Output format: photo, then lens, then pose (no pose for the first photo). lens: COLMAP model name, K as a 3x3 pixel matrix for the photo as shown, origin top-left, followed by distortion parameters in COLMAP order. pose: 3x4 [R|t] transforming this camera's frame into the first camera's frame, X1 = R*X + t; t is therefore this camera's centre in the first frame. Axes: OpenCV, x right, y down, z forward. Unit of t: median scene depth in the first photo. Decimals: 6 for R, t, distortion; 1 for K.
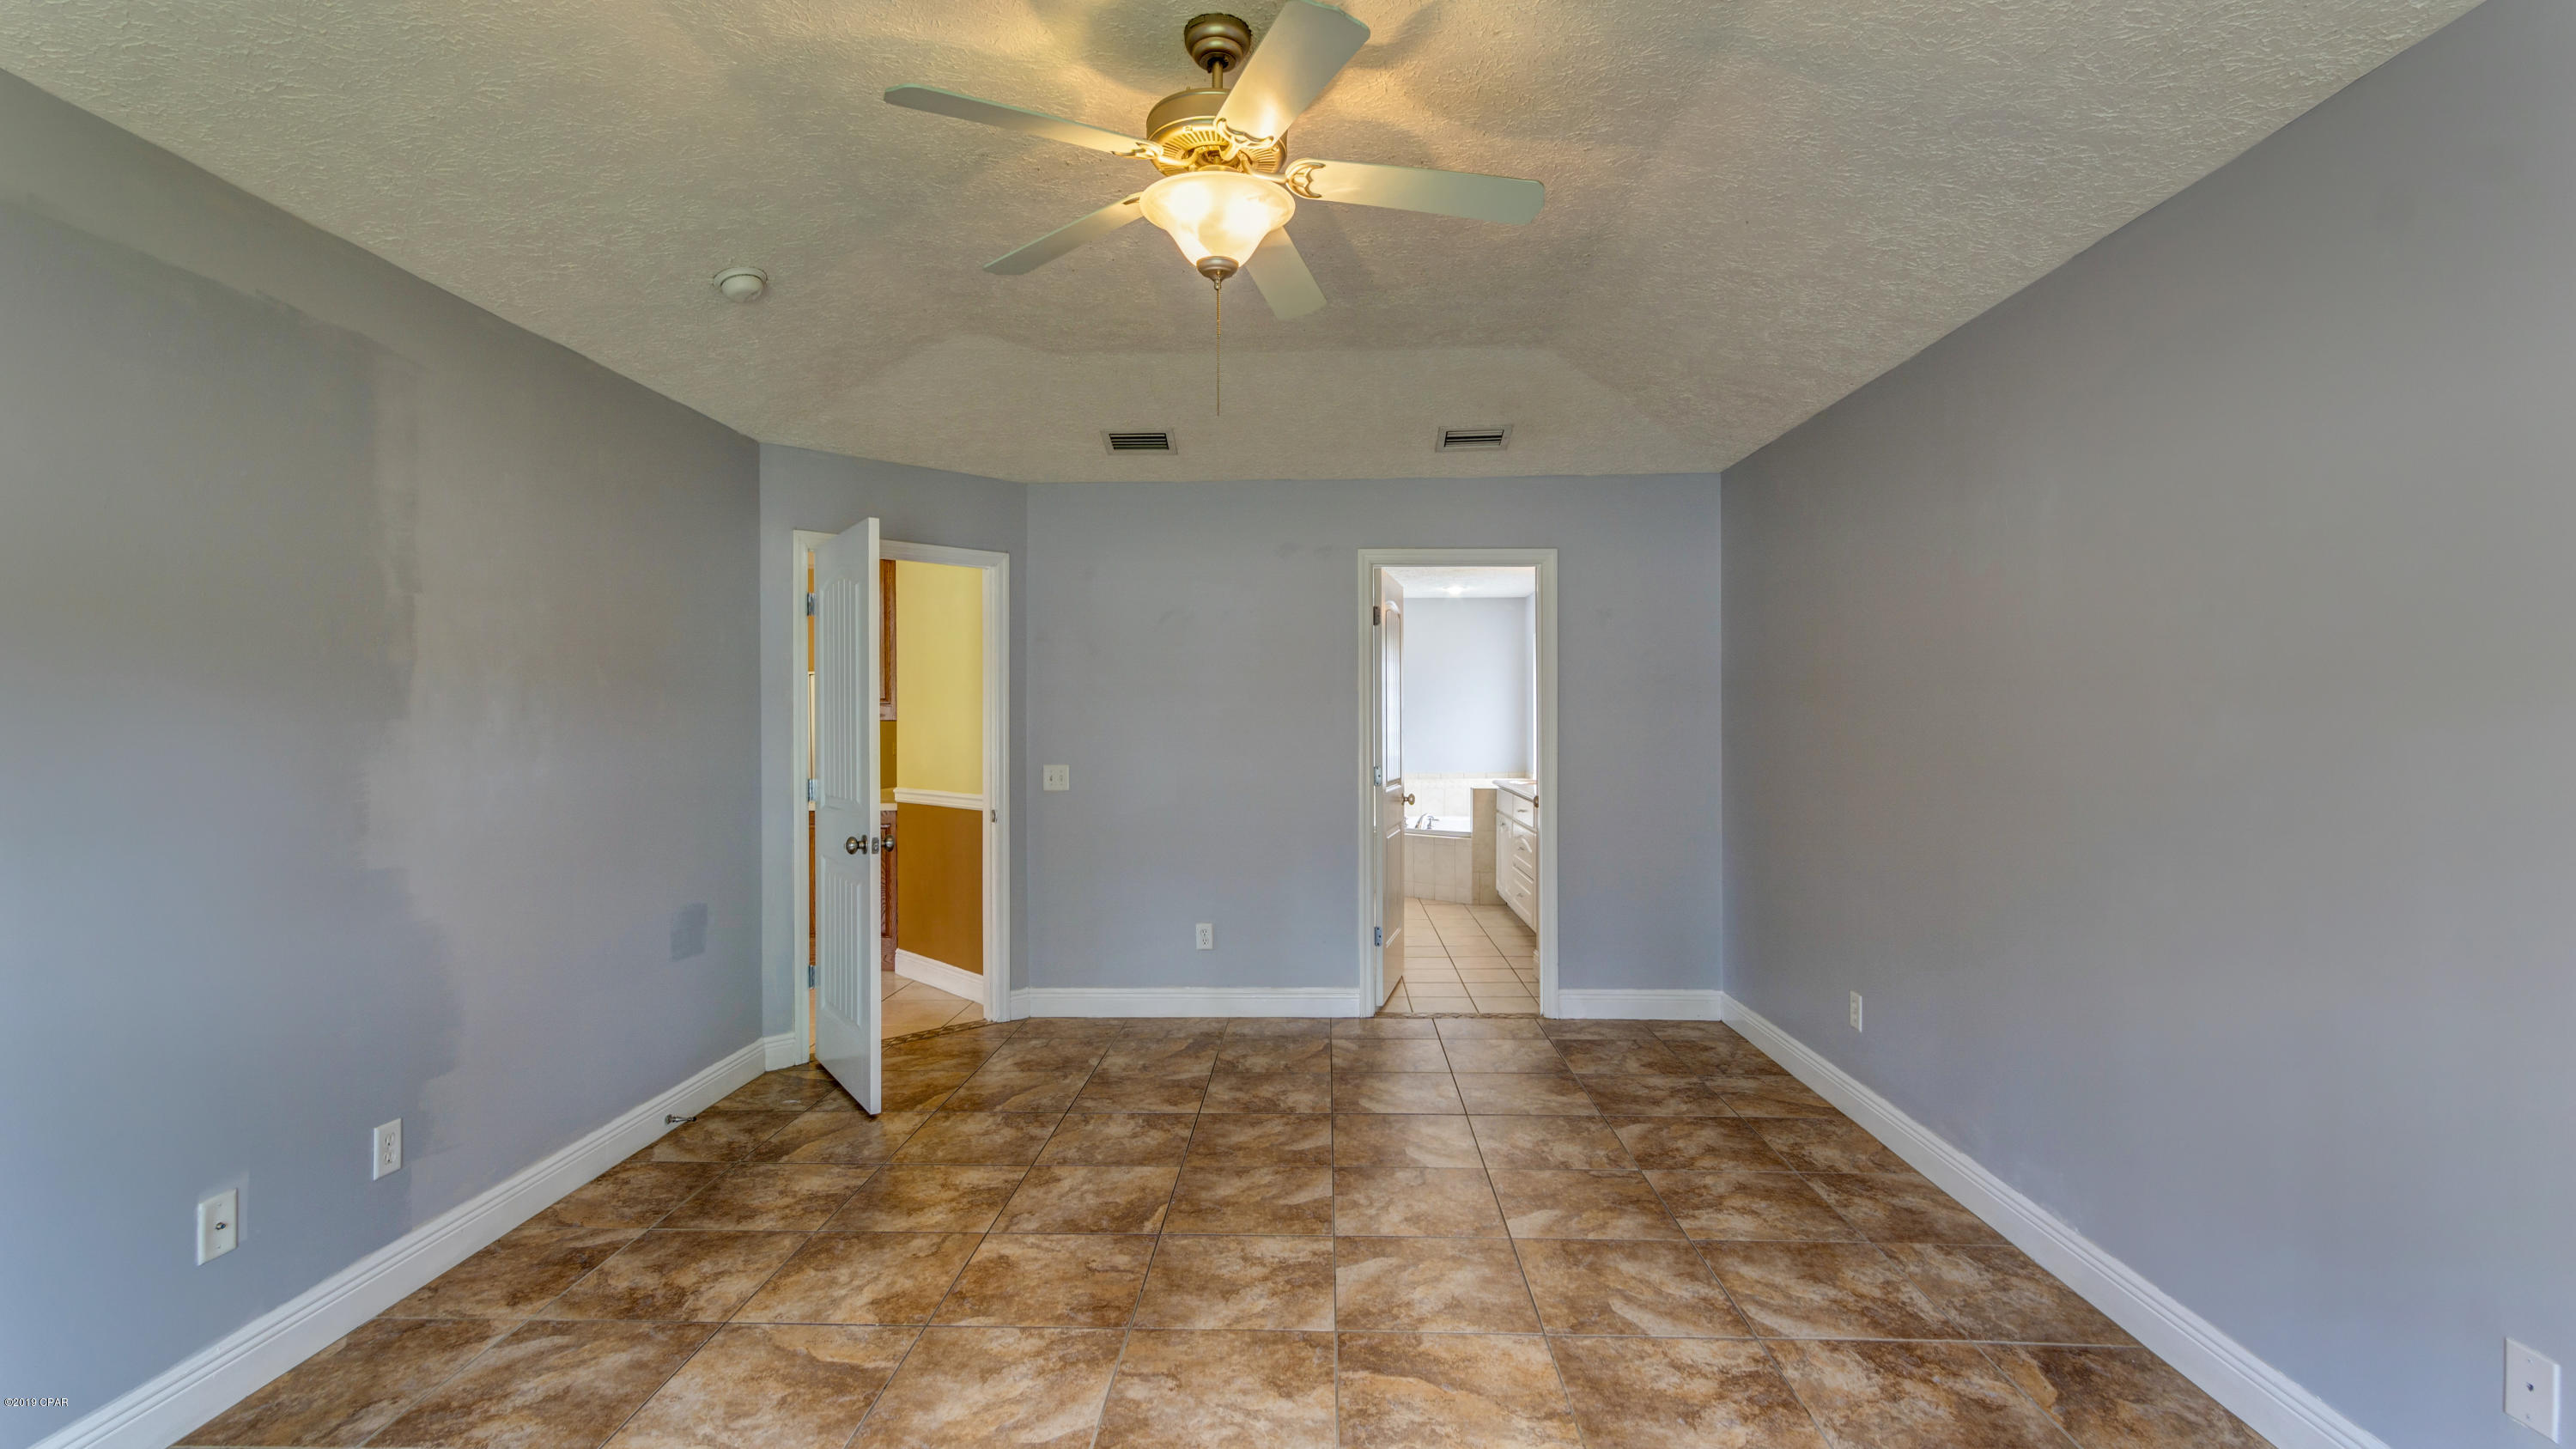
lens RADIAL K [[1131.8, 0, 1296.2], [0, 1131.8, 724.4], [0, 0, 1]] dist [0.004171, 0.000434]
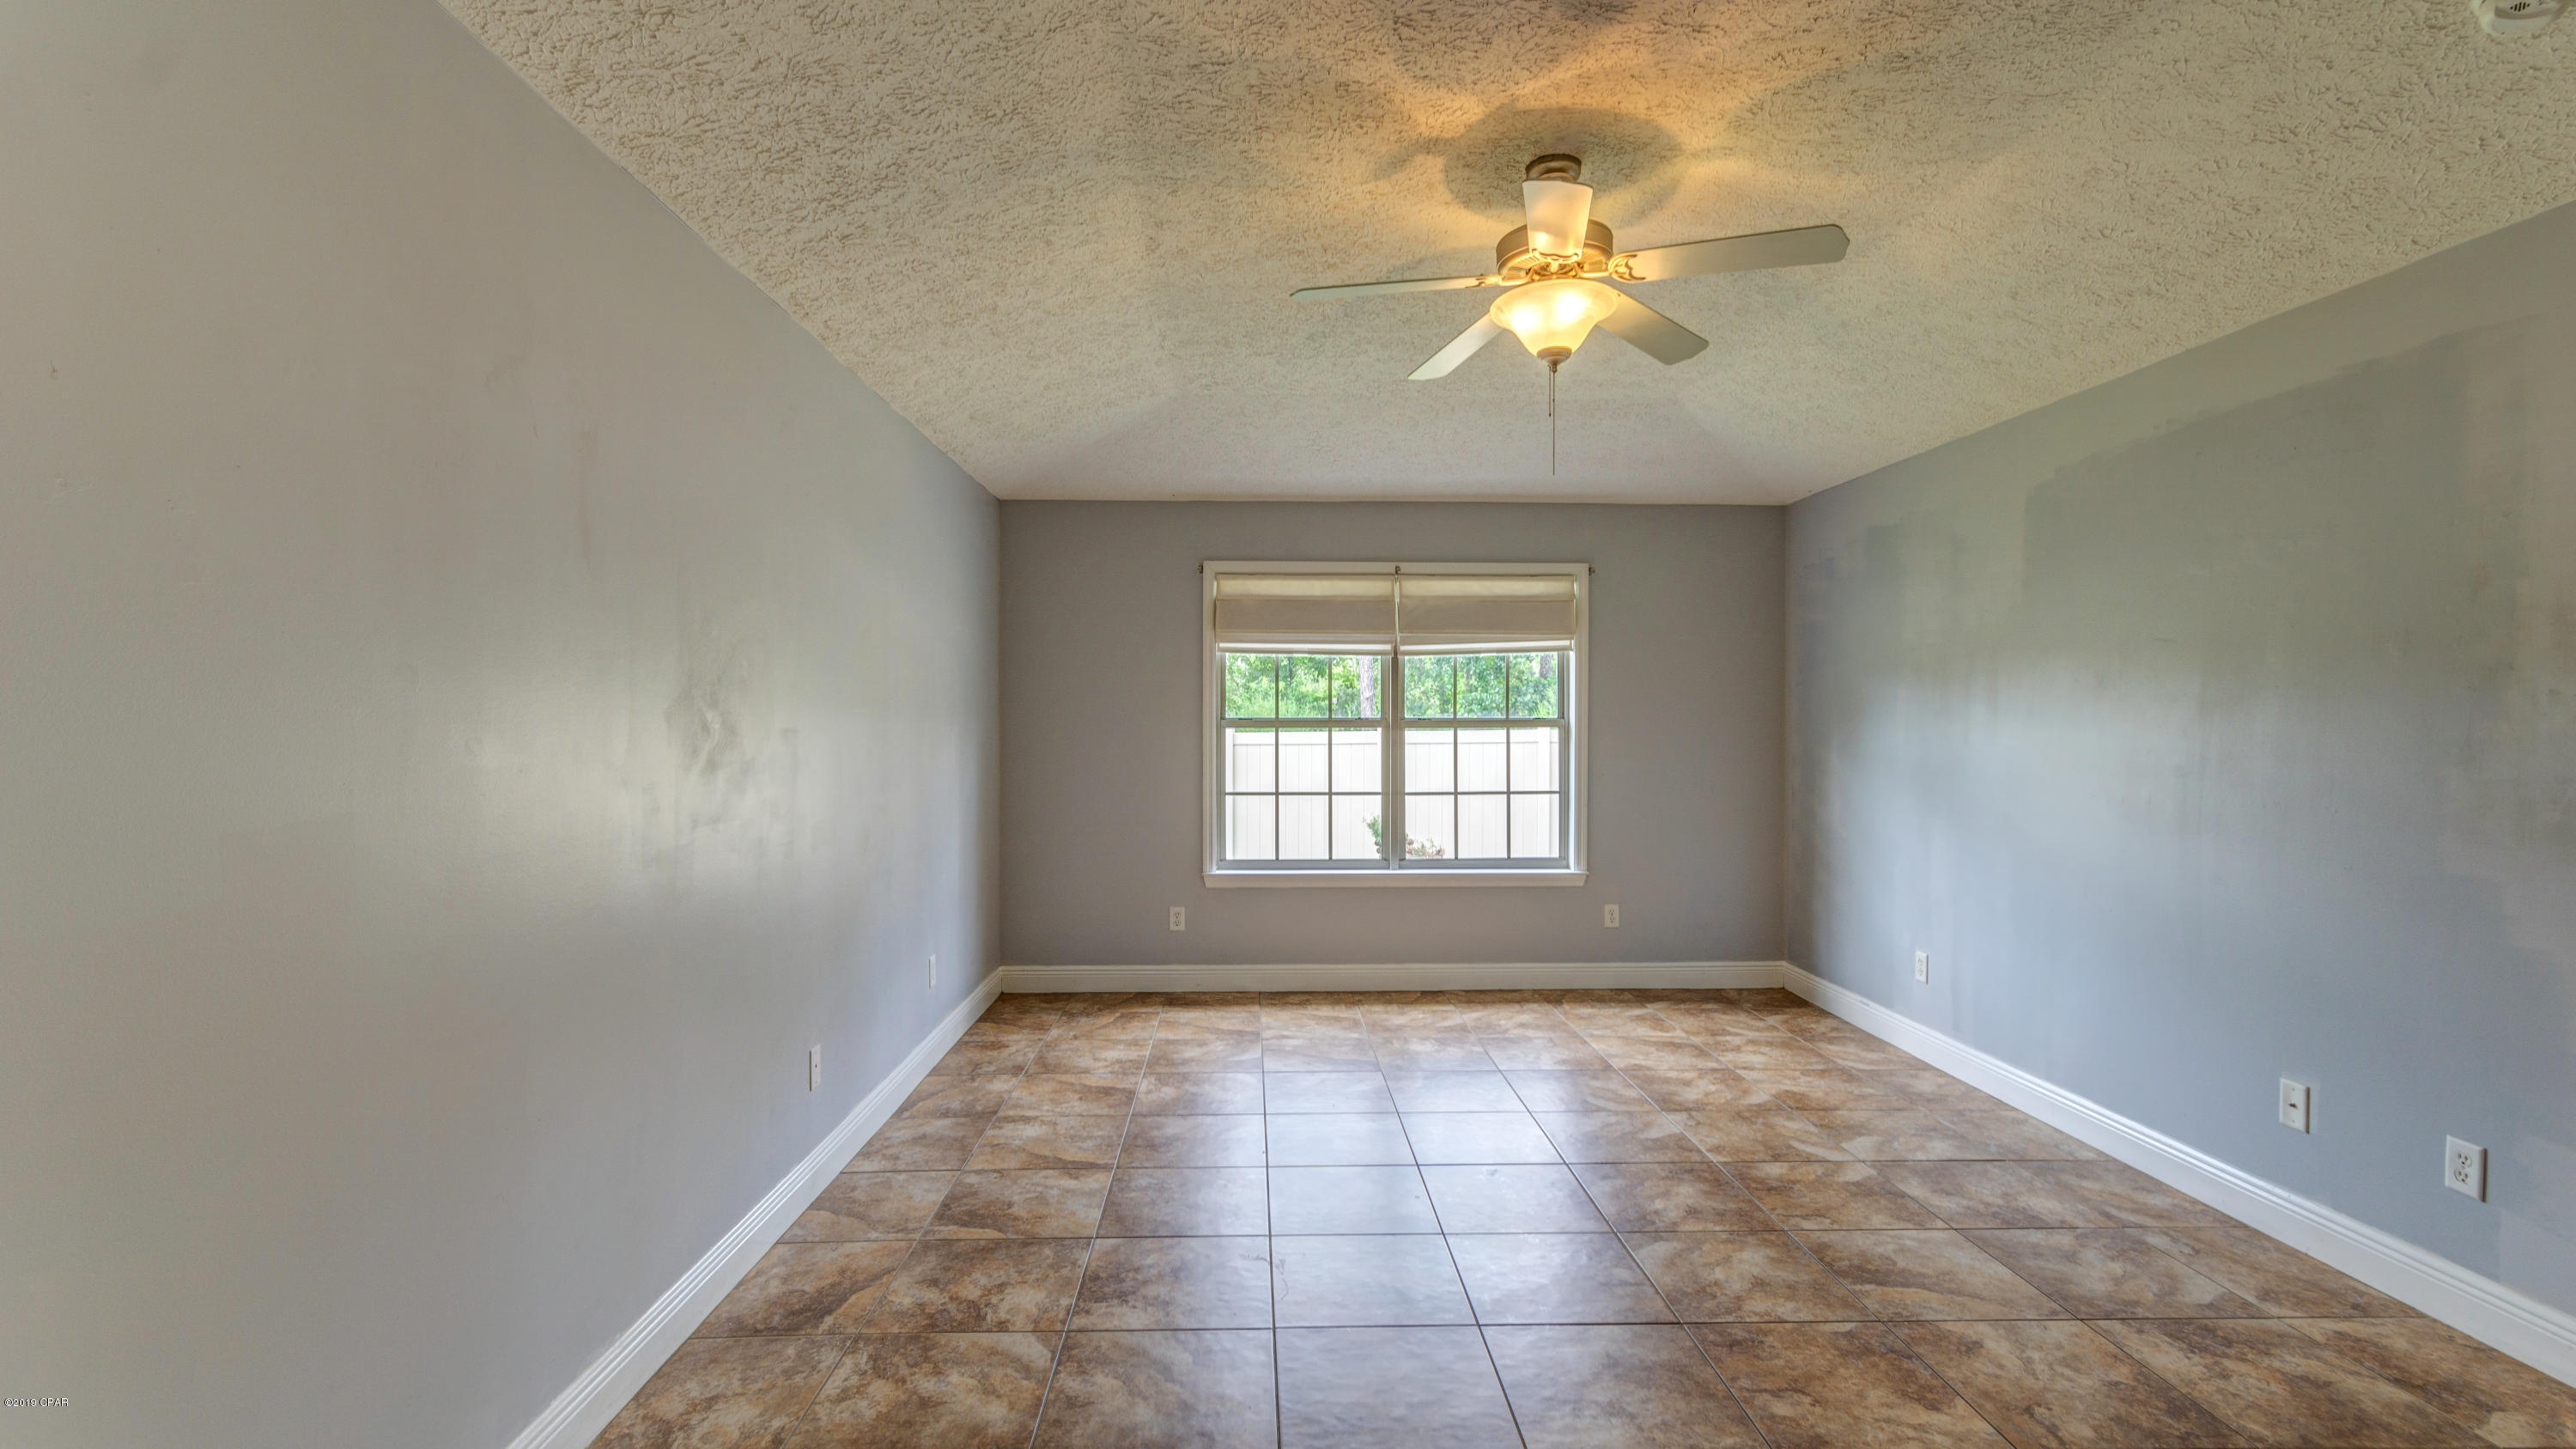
lens RADIAL K [[1131.8, 0, 1296.2], [0, 1131.8, 724.4], [0, 0, 1]] dist [0.004171, 0.000434]
pose [[-0.997802, 0.000646, -0.066257, 0.257540], [0.000252, 0.999982, 0.005955, -0.007633], [0.066259, 0.005925, -0.997785, 1.943687]]
